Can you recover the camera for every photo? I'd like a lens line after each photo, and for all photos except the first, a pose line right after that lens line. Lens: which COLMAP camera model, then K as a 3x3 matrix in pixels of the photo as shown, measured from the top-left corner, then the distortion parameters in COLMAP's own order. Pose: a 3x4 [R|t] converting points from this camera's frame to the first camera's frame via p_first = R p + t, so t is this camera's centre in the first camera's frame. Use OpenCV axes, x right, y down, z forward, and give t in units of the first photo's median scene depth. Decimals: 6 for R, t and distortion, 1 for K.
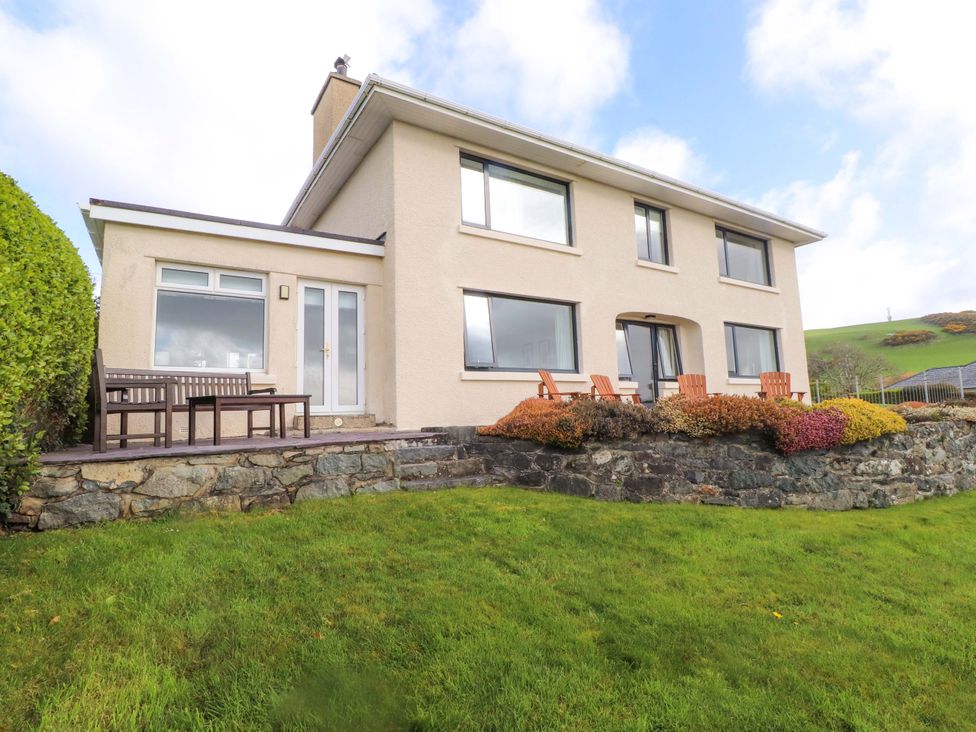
lens RADIAL K [[514.1, 0, 476.4], [0, 514.1, 363.7], [0, 0, 1]] dist [-0.014884, -0.002314]
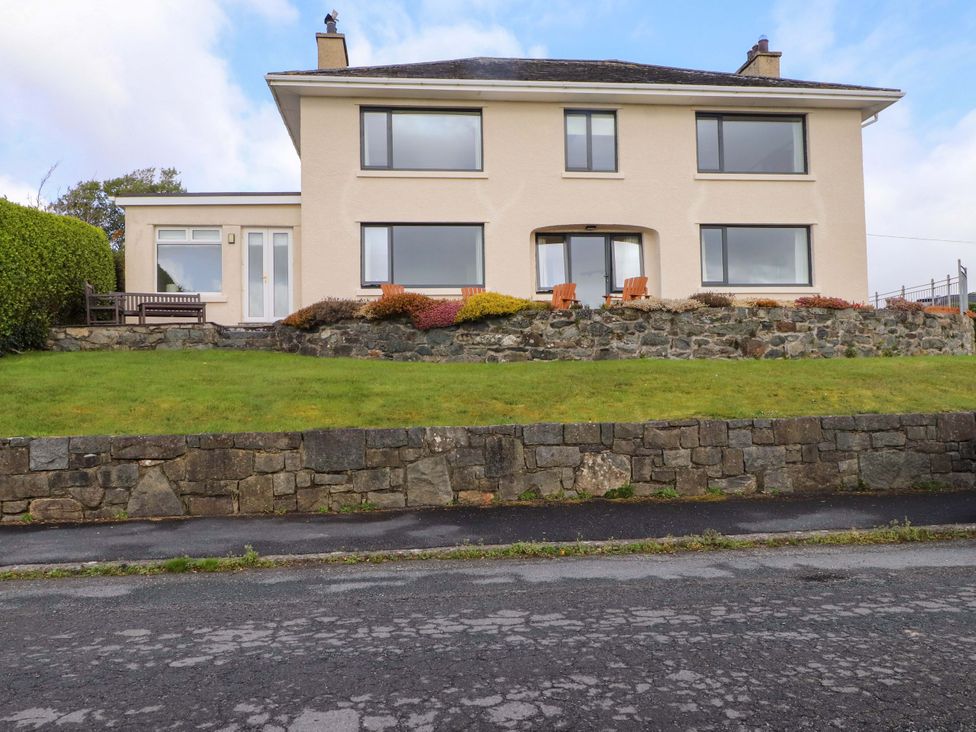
lens RADIAL K [[760.4, 0, 473.9], [0, 760.4, 363.3], [0, 0, 1]] dist [-0.010070, -0.003543]
pose [[0.897210, -0.000809, -0.441604, 1.658636], [0.037312, 0.996561, 0.073981, 0.110557], [0.440026, -0.082854, 0.894155, -0.901883]]
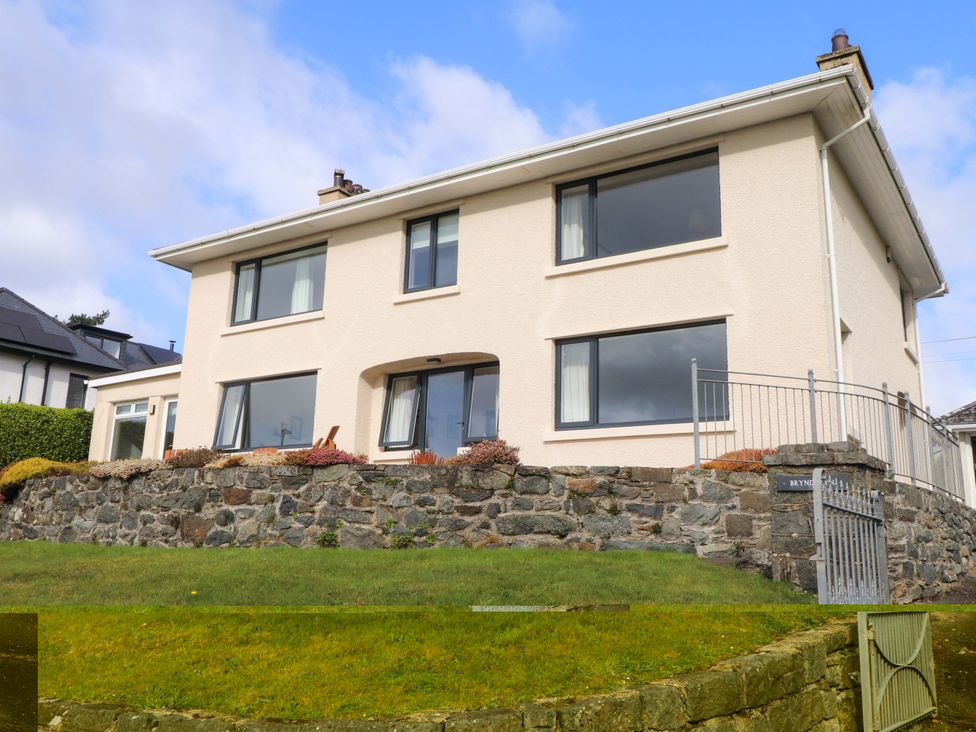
lens RADIAL K [[869.0, 0, 488.0], [0, 869.0, 366.0], [0, 0, 1]] dist [-0.006611, -0.004098]
pose [[0.421813, -0.159798, -0.892490, 3.162916], [0.057151, 0.987075, -0.149723, 0.227784], [0.904880, 0.012149, 0.425493, 1.132645]]
